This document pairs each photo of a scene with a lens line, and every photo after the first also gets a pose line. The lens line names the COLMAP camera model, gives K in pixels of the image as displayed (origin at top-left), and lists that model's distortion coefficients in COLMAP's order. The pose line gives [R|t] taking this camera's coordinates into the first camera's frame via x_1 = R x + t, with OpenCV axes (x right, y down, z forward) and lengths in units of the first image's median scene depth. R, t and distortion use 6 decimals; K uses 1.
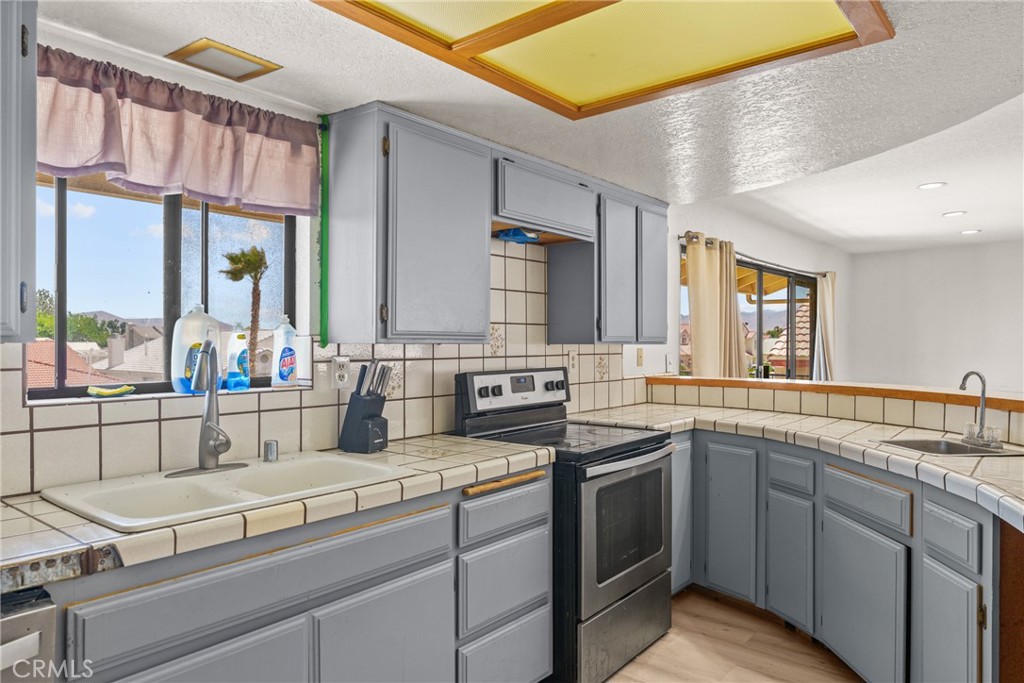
lens RADIAL K [[664.2, 0, 514.9], [0, 664.2, 337.4], [0, 0, 1]] dist [0.000886, 0.003886]
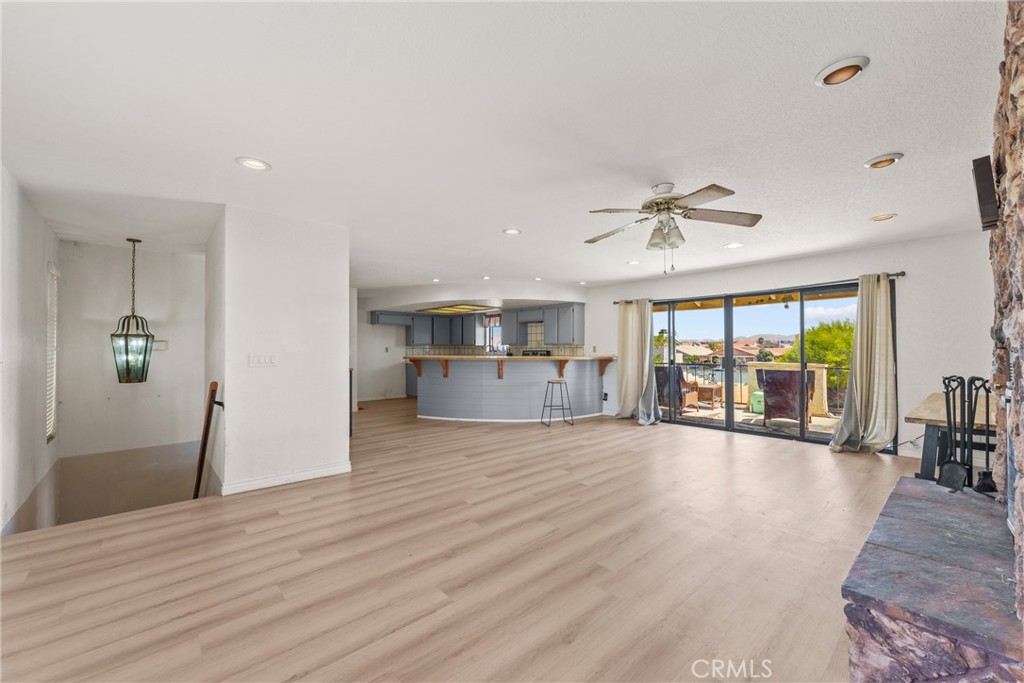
lens RADIAL K [[406.6, 0, 520.2], [0, 406.6, 346.5], [0, 0, 1]] dist [0.001623, 0.000009]
pose [[-0.121742, -0.008951, -0.992521, 2.976583], [0.009408, 0.999904, -0.010172, 0.046441], [0.992517, -0.010576, -0.121646, 1.302875]]
